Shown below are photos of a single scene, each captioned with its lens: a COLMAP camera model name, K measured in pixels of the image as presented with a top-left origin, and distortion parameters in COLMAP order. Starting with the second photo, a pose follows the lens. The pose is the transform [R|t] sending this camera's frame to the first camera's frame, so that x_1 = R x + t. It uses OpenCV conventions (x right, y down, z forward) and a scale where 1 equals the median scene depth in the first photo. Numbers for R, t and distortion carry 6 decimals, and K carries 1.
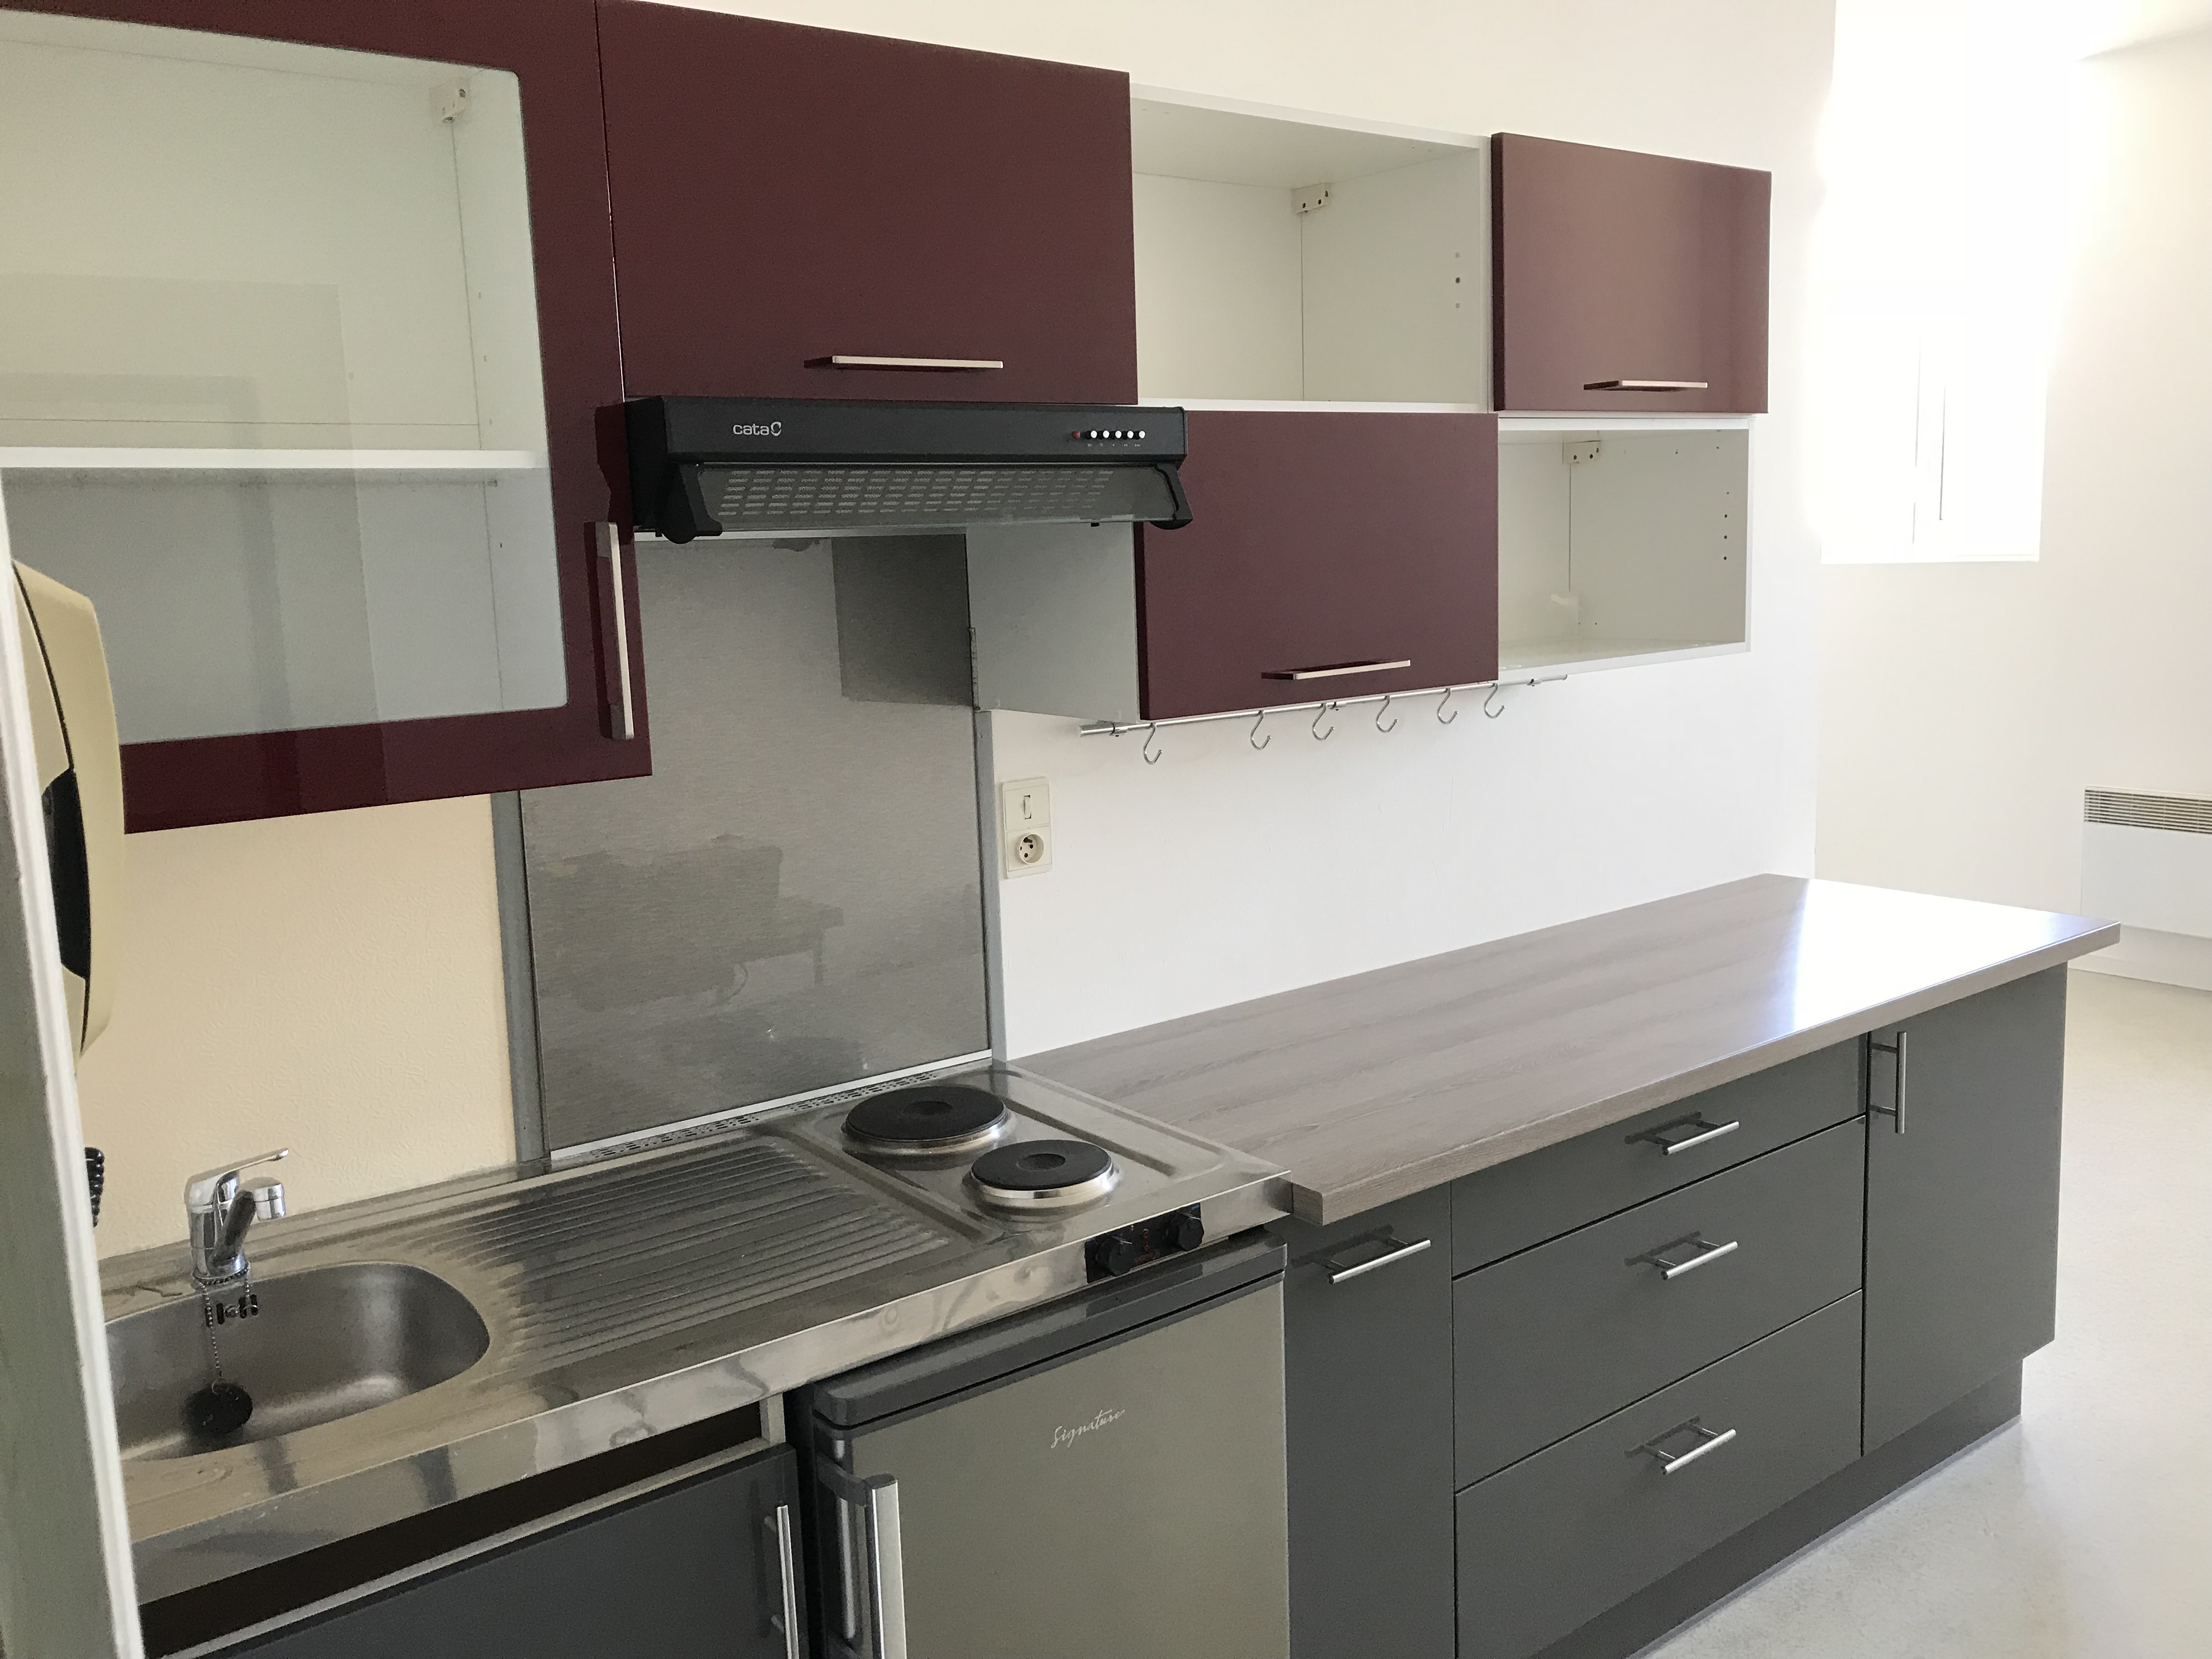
lens RADIAL K [[1839.9, 0, 1106.0], [0, 1839.9, 829.5], [0, 0, 1]] dist [0.003698, 0.000339]
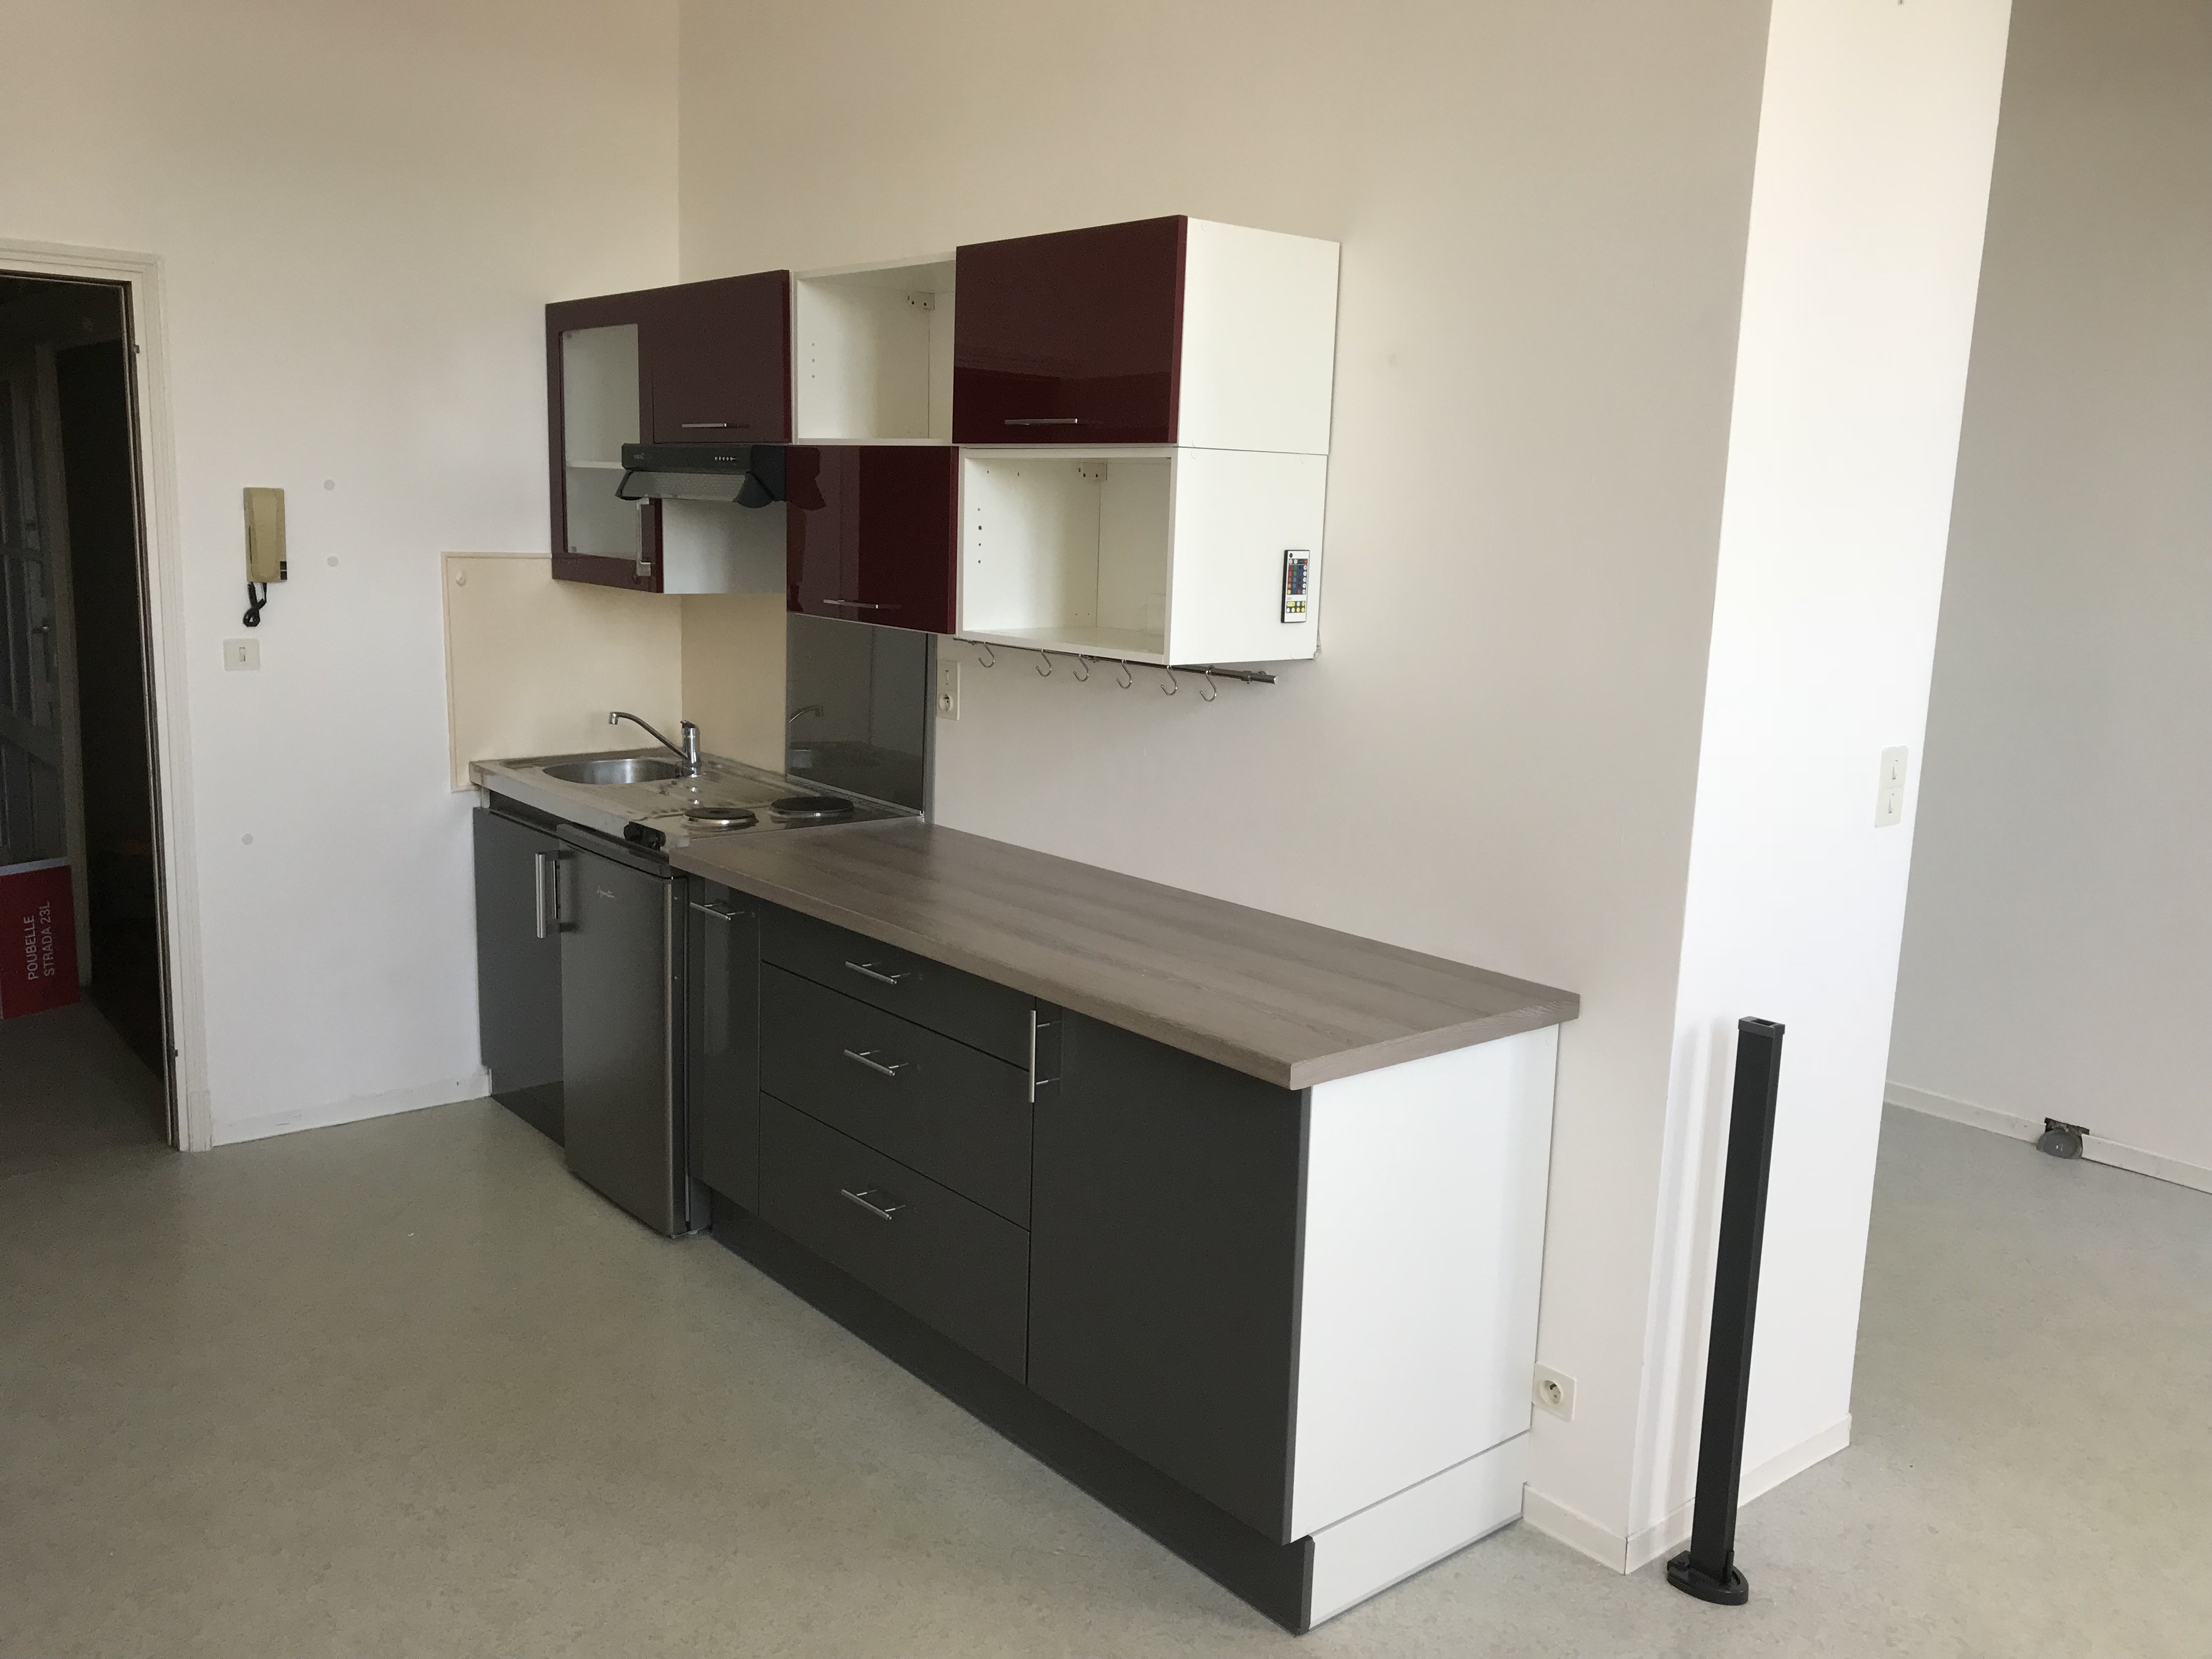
lens RADIAL K [[1839.9, 0, 1106.0], [0, 1839.9, 829.5], [0, 0, 1]] dist [0.003698, 0.000339]
pose [[0.061672, 0.230152, -0.971199, 1.642062], [-0.182716, 0.959210, 0.215708, -0.266865], [0.981229, 0.164151, 0.101209, 1.013896]]
